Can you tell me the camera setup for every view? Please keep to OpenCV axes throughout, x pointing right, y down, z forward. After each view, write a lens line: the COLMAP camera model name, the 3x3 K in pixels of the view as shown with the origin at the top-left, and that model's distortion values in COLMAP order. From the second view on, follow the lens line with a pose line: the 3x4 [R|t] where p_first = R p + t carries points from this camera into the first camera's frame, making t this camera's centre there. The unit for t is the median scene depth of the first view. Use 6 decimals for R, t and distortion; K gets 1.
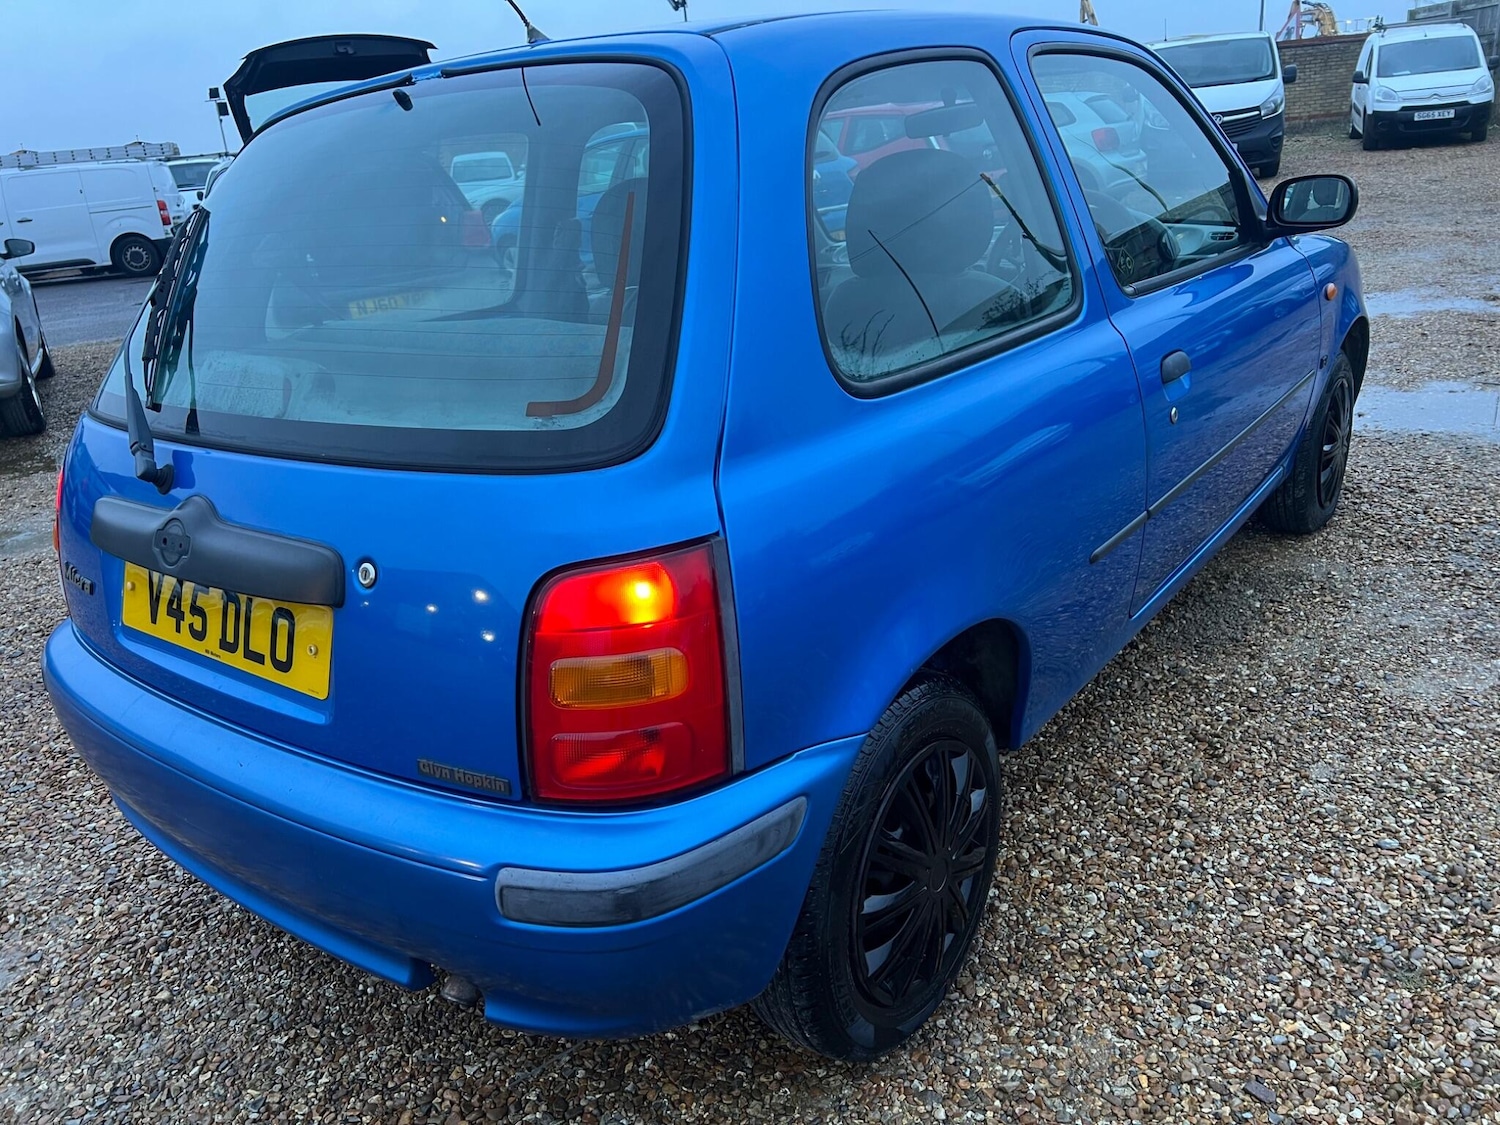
lens RADIAL K [[1160.3, 0, 746.9], [0, 1160.3, 557.8], [0, 0, 1]] dist [0.066328, -0.077827]
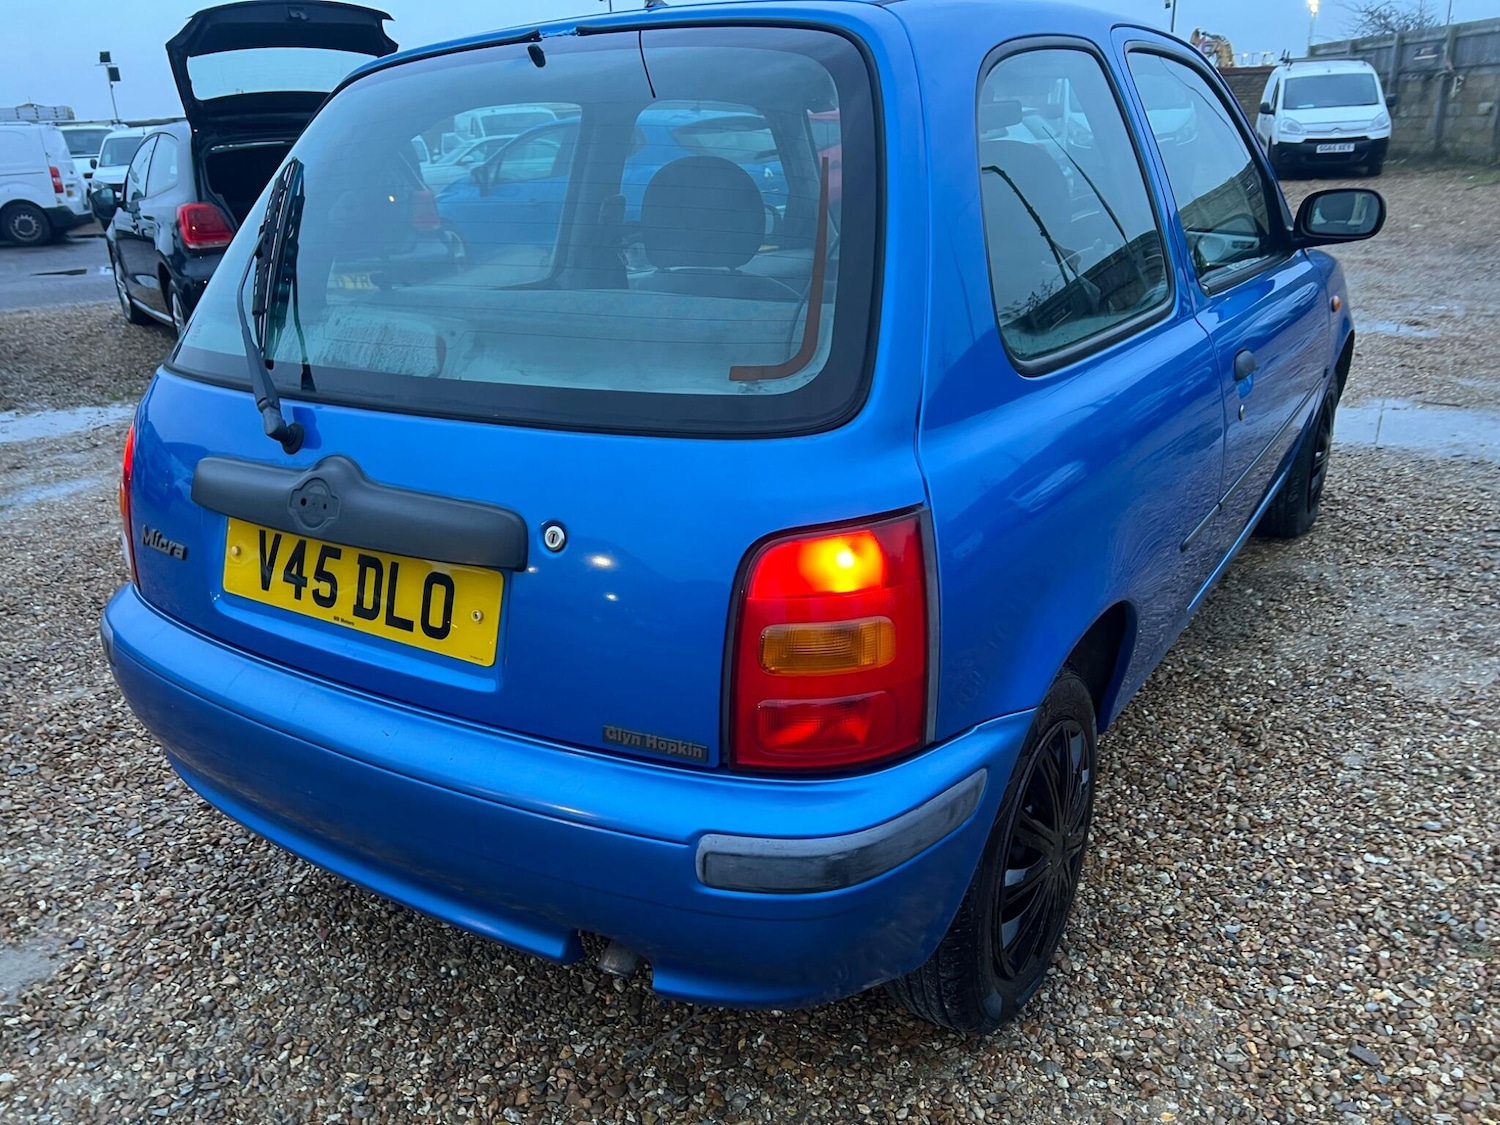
lens RADIAL K [[1160.3, 0, 754.5], [0, 1160.3, 576.8], [0, 0, 1]] dist [0.066328, -0.077827]
pose [[0.995637, 0.020385, 0.091061, -0.174903], [-0.021620, 0.999687, 0.012604, 0.022079], [-0.090776, -0.014517, 0.995766, 0.009778]]
